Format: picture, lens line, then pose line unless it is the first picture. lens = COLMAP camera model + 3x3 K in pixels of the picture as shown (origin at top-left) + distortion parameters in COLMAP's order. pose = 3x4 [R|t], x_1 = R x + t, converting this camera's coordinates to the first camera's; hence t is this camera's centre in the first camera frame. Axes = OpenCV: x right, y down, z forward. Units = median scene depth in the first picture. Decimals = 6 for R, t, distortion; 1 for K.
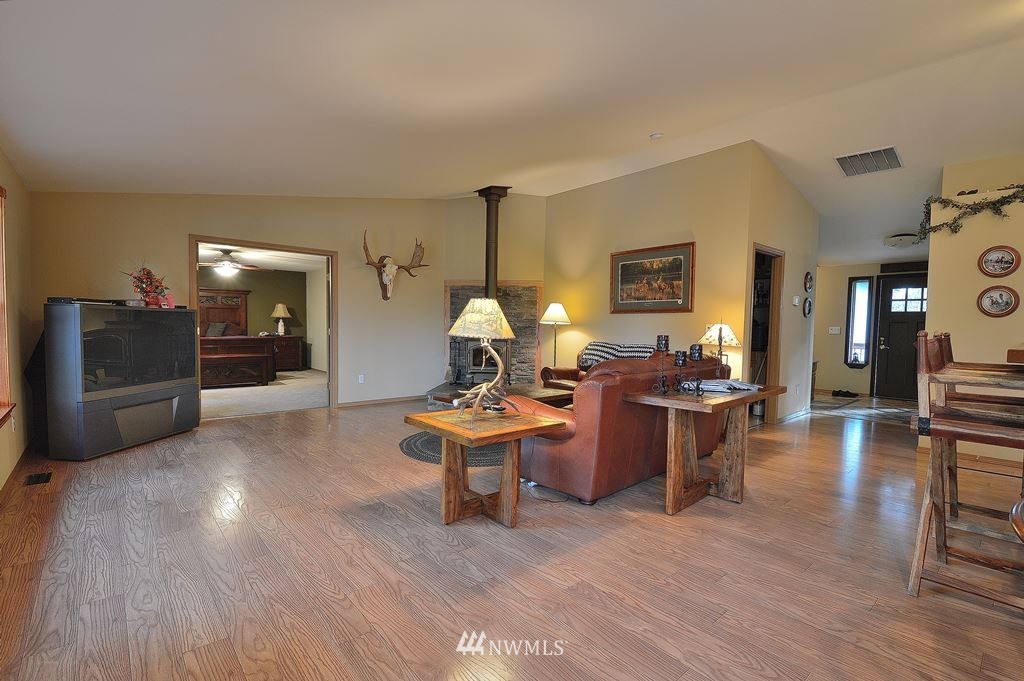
lens RADIAL K [[468.9, 0, 521.7], [0, 468.9, 346.1], [0, 0, 1]] dist [-0.012848, -0.004611]
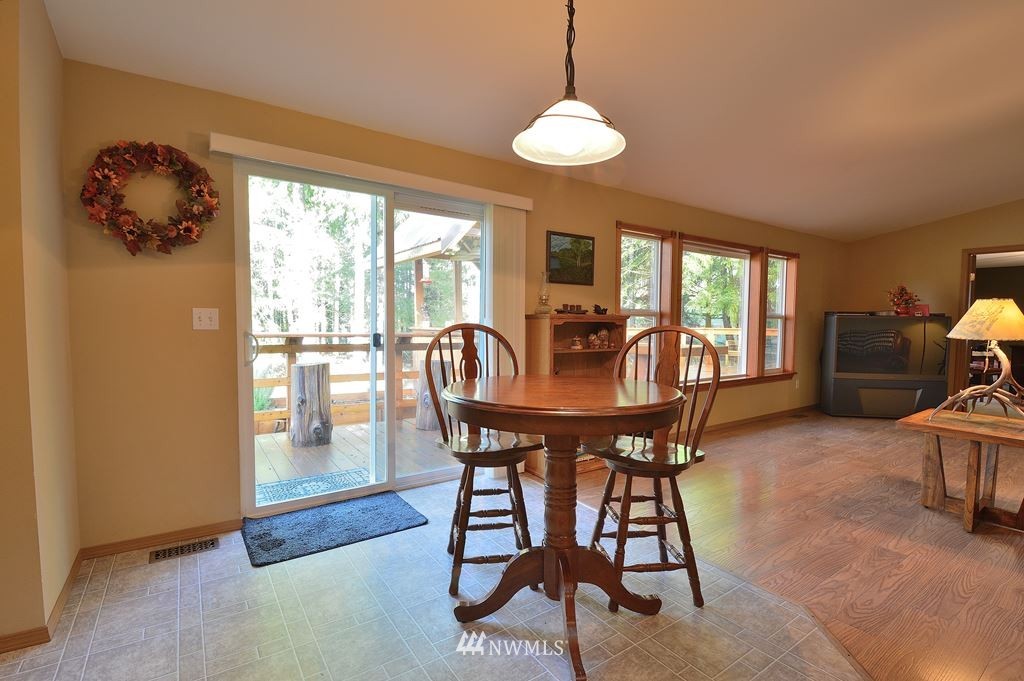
lens RADIAL K [[468.9, 0, 509.1], [0, 468.9, 343.6], [0, 0, 1]] dist [-0.012848, -0.004611]
pose [[-0.117896, 0.033757, -0.992452, 1.056631], [-0.063032, 0.997152, 0.041405, 0.014639], [0.991023, 0.067438, -0.115432, 0.130685]]
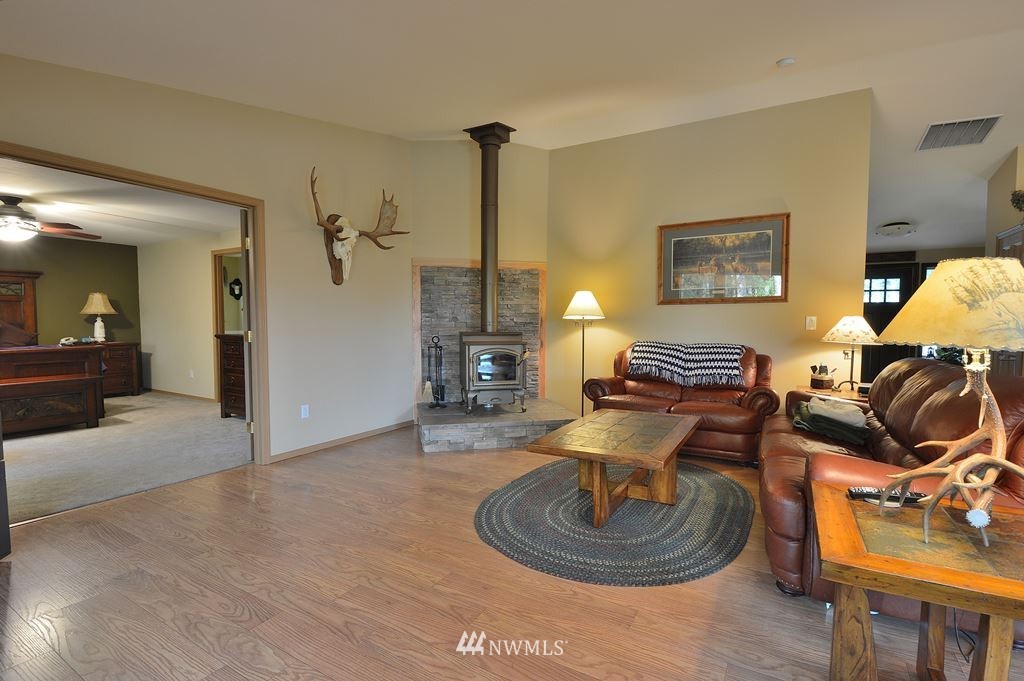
lens RADIAL K [[468.9, 0, 506.4], [0, 468.9, 345.5], [0, 0, 1]] dist [-0.012848, -0.004611]
pose [[0.948957, -0.029917, 0.313982, -0.275370], [0.027108, 0.999544, 0.013310, -0.017454], [-0.314237, -0.004119, 0.949336, 0.323582]]
